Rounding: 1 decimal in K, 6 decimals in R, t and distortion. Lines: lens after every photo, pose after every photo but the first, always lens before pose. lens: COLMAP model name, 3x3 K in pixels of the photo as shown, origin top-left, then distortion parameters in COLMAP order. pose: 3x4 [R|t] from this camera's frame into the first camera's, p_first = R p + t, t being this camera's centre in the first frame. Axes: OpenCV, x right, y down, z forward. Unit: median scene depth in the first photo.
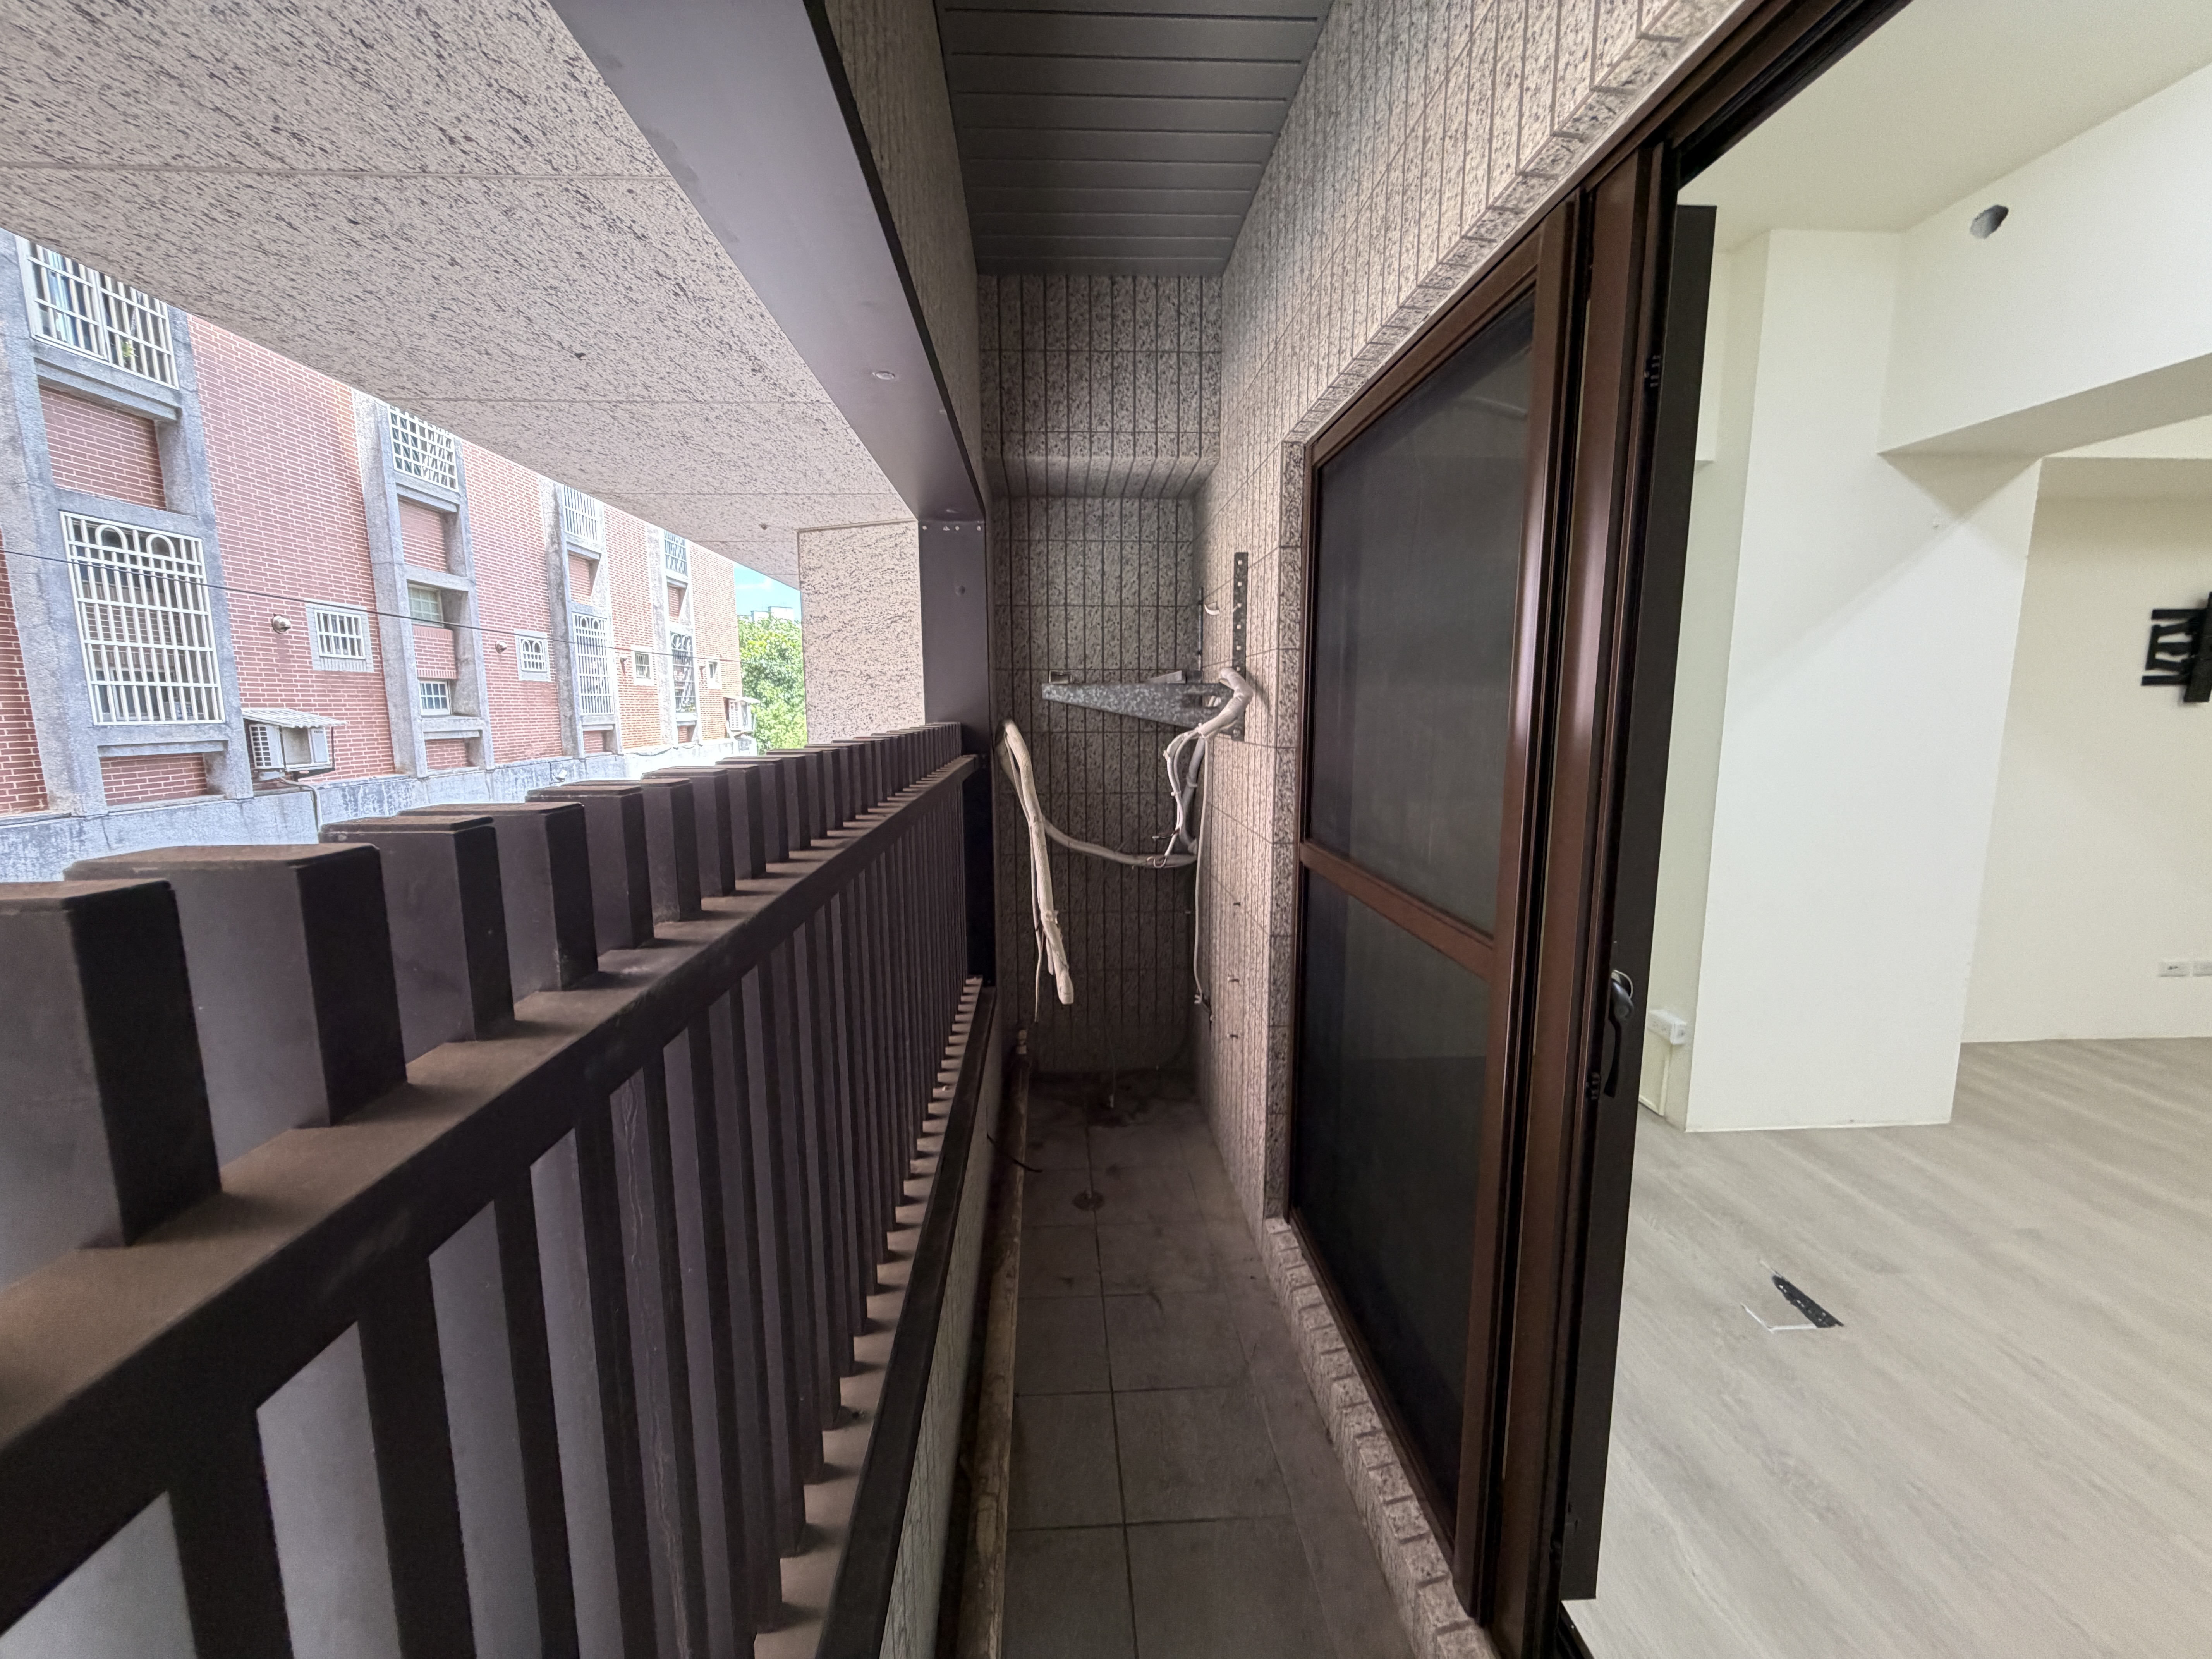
lens RADIAL K [[883.4, 0, 1099.4], [0, 883.4, 832.3], [0, 0, 1]] dist [-0.000469, 0.001206]
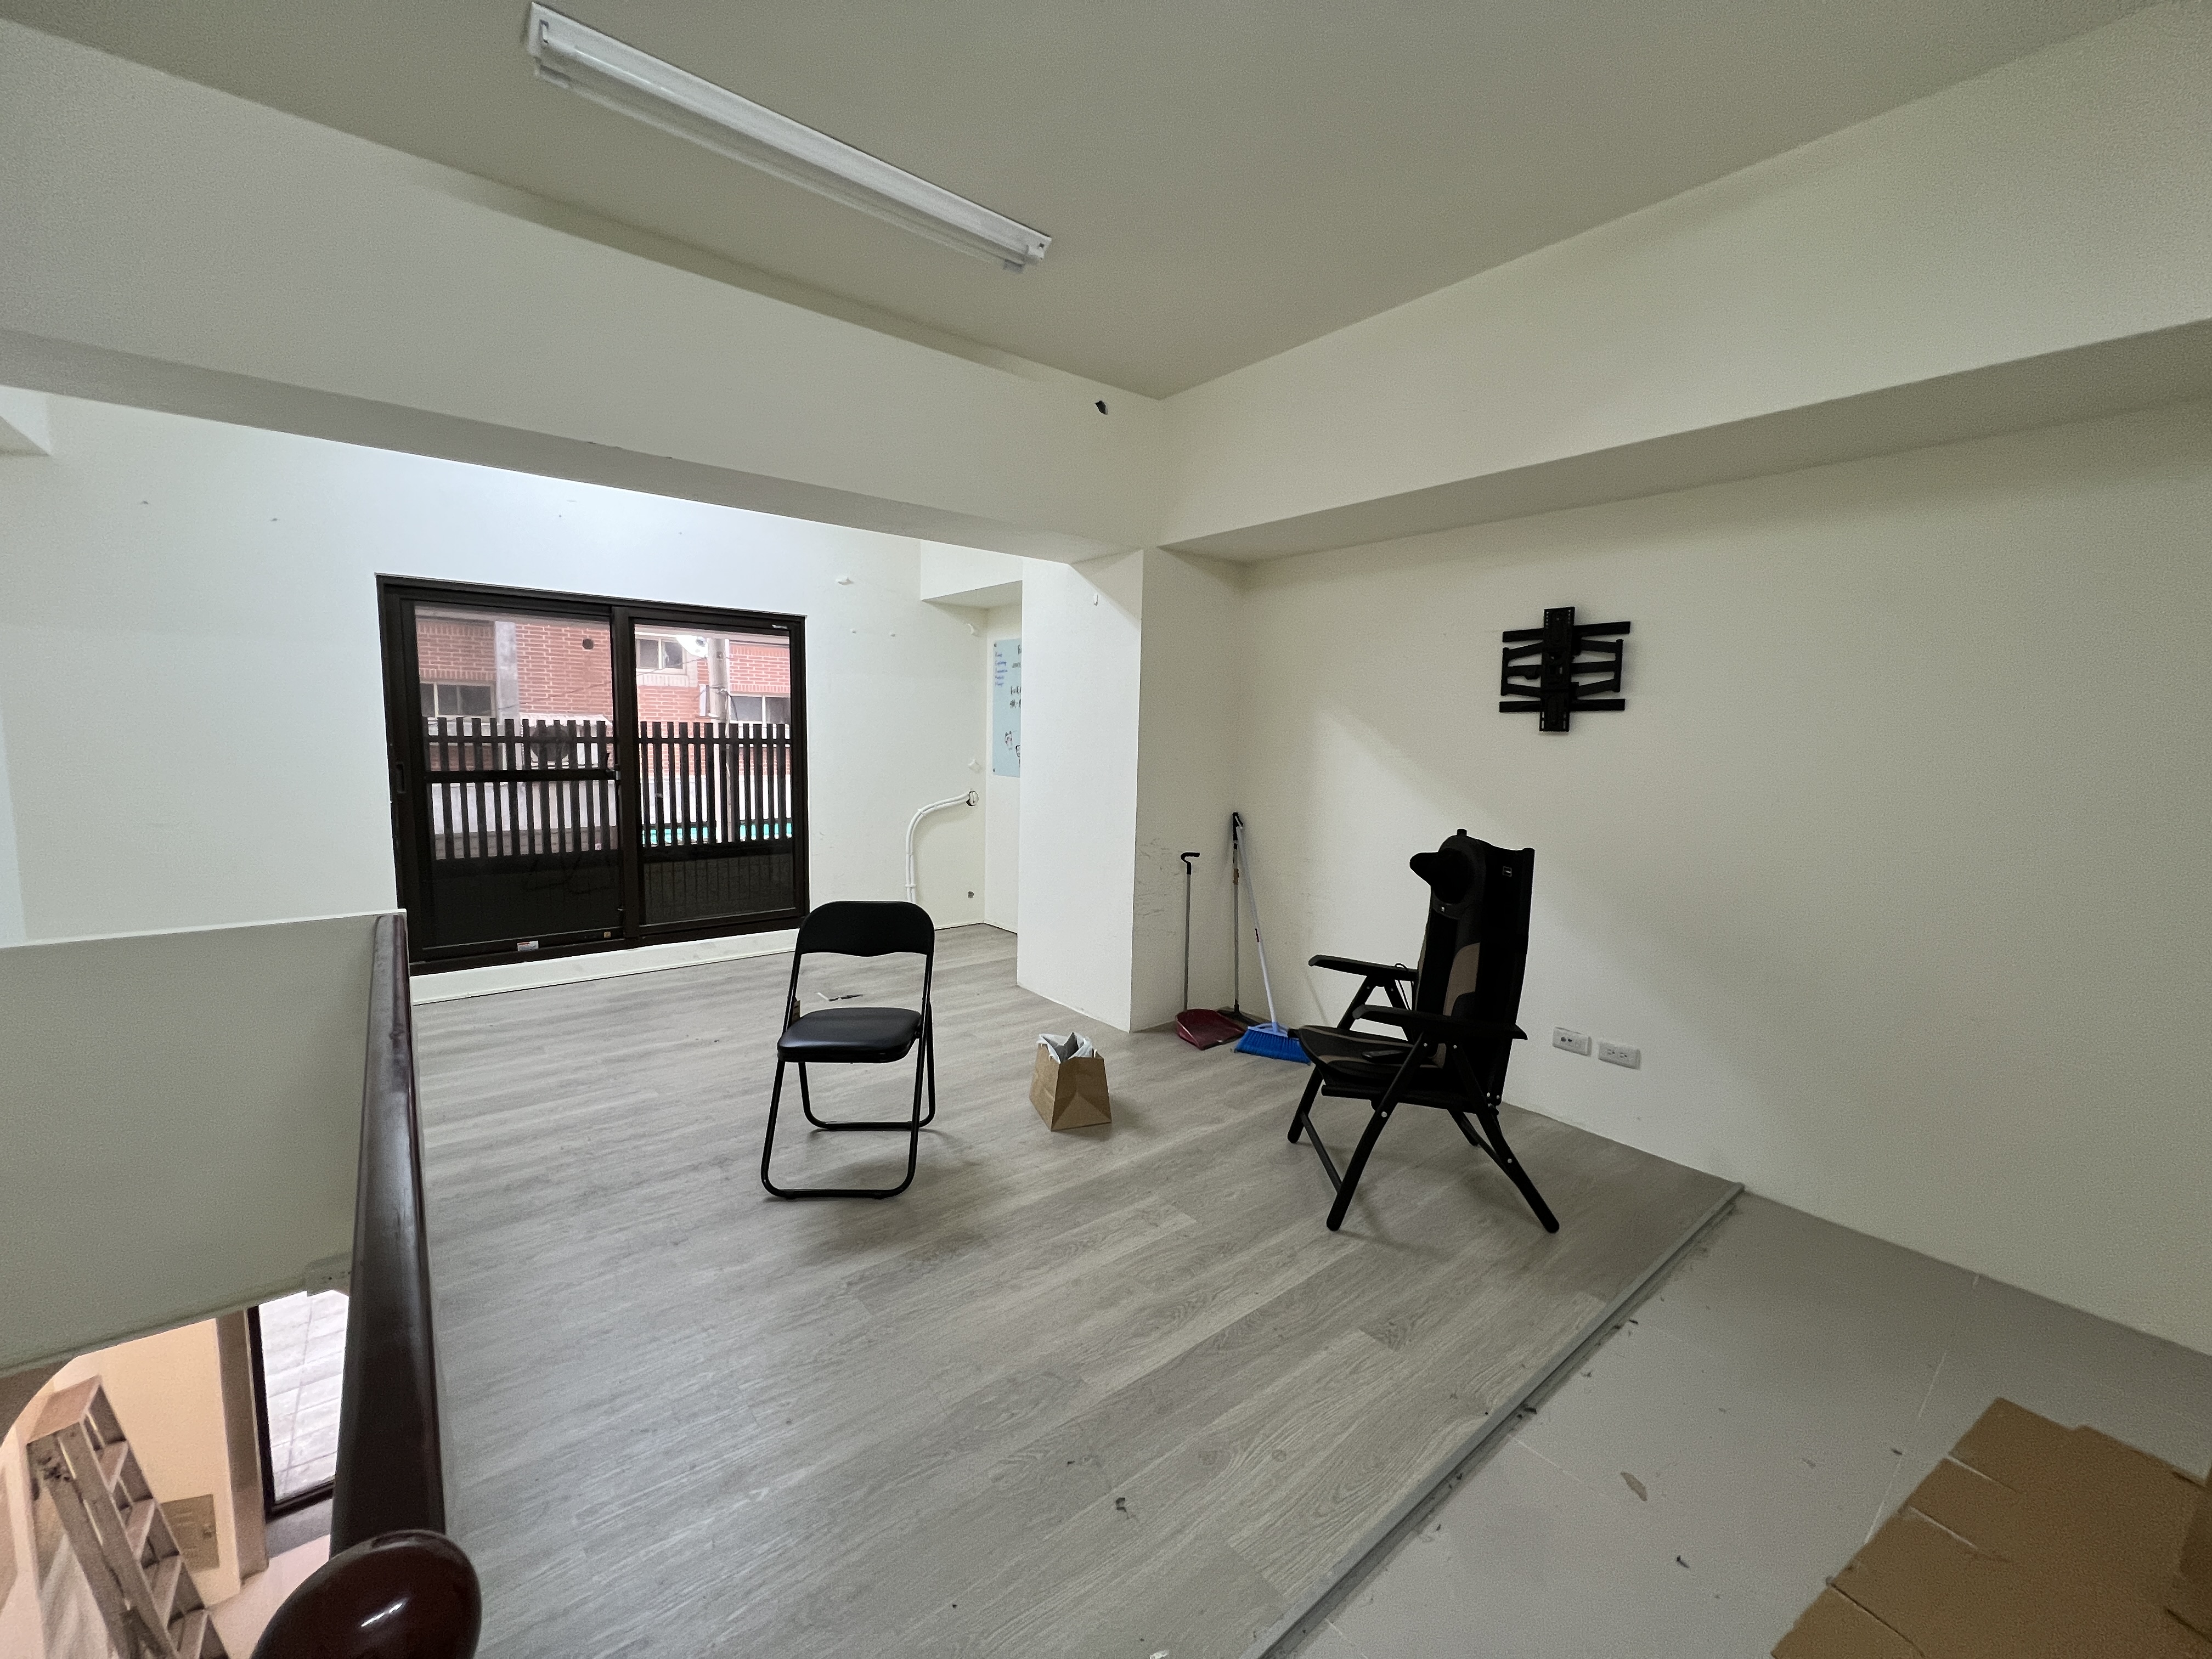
lens RADIAL K [[879.3, 0, 1101.1], [0, 879.3, 830.3], [0, 0, 1]] dist [0.000279, -0.000898]
pose [[0.582347, 0.110812, -0.805352, 2.011263], [-0.140308, 0.989500, 0.034694, -0.017941], [0.800741, 0.092793, 0.591780, 0.143823]]
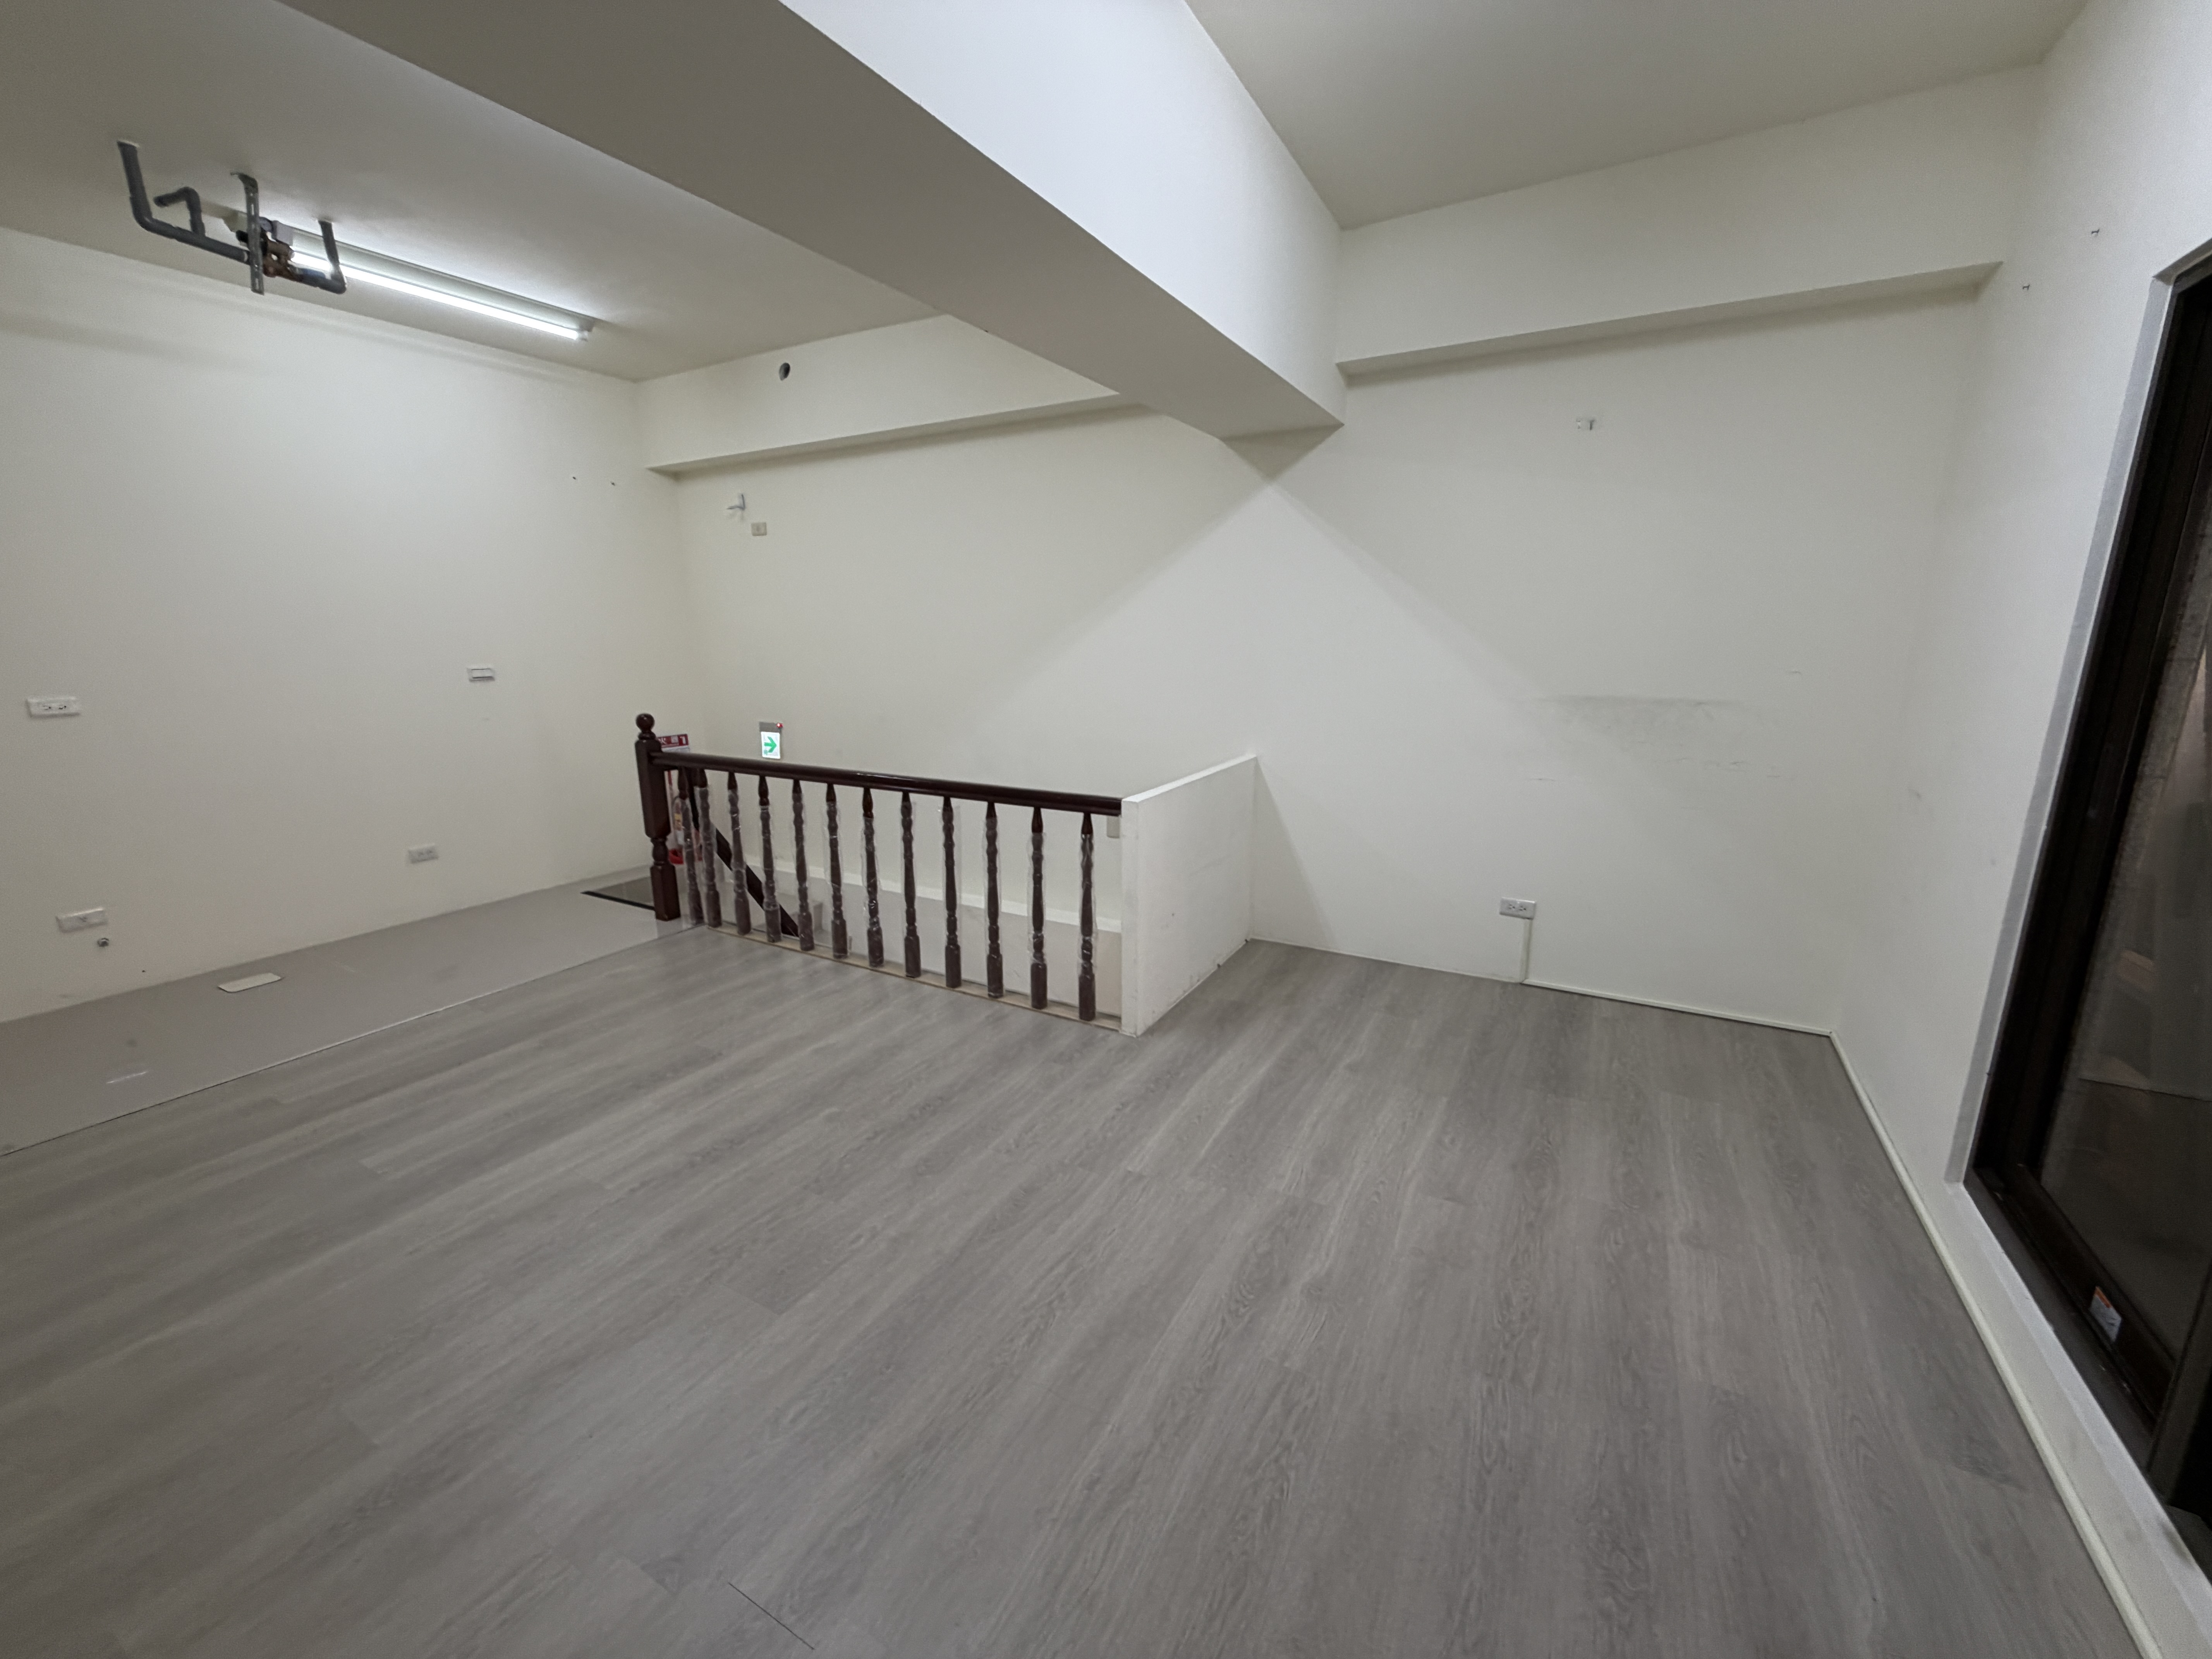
lens RADIAL K [[883.4, 0, 1087.7], [0, 883.4, 829.9], [0, 0, 1]] dist [-0.000469, 0.001206]
pose [[-0.832655, -0.114059, 0.541919, 0.464924], [0.091474, 0.936792, 0.337718, -0.126939], [-0.546185, 0.330774, -0.769591, 0.911986]]
